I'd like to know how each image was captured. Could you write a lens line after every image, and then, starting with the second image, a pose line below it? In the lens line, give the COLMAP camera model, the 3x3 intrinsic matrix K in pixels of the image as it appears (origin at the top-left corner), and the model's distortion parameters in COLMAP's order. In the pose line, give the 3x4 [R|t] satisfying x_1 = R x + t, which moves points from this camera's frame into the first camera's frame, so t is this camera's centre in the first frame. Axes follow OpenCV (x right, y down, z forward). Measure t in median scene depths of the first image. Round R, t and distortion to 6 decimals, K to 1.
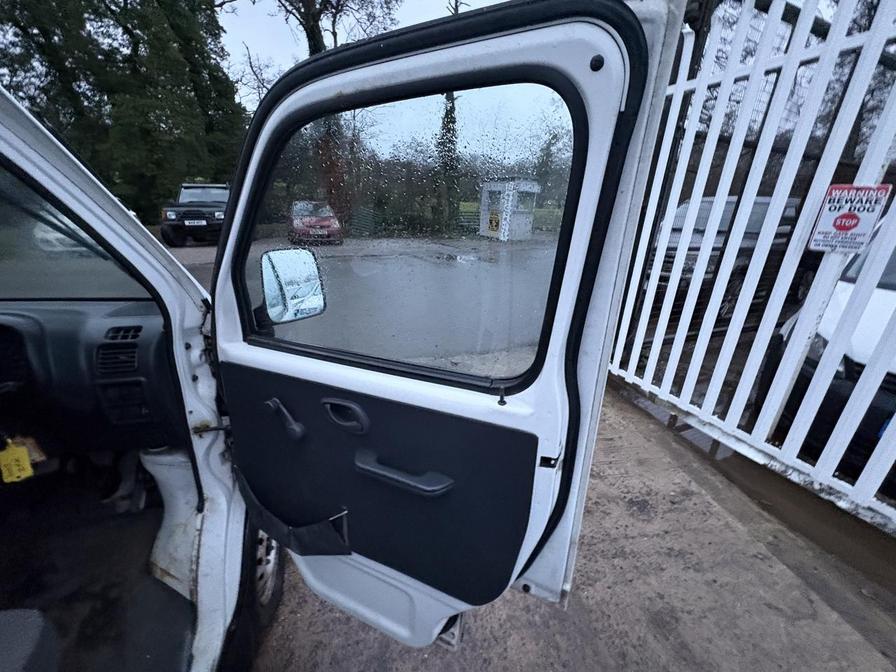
lens RADIAL K [[357.2, 0, 448.2], [0, 357.2, 334.1], [0, 0, 1]] dist [0.000255, -0.000167]
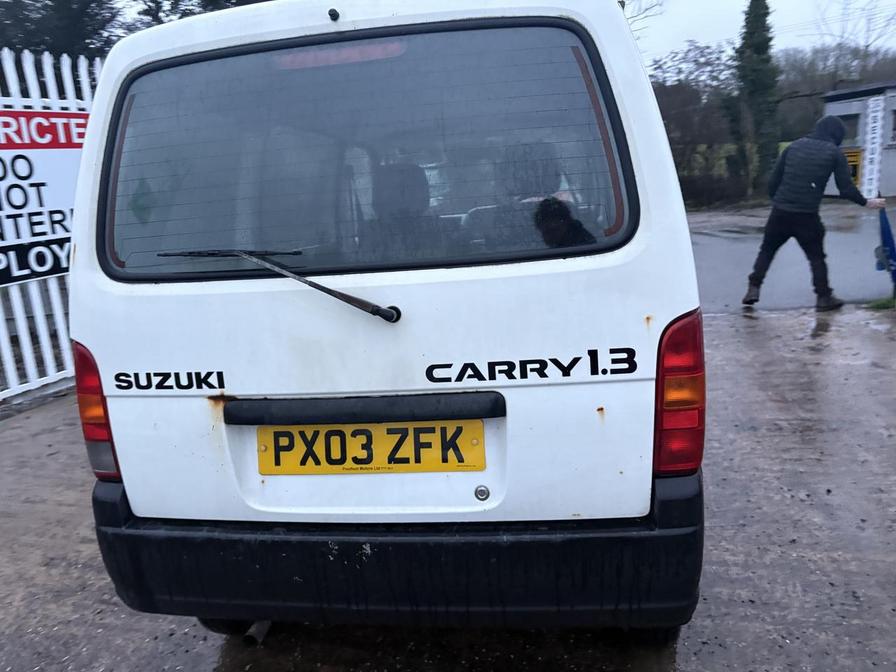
lens RADIAL K [[678.1, 0, 454.4], [0, 678.1, 322.7], [0, 0, 1]] dist [0.074877, -0.075705]
pose [[0.907883, -0.024633, -0.418500, 0.021324], [-0.029903, 0.991924, -0.123255, 0.105630], [0.418156, 0.124416, 0.899815, -0.272949]]
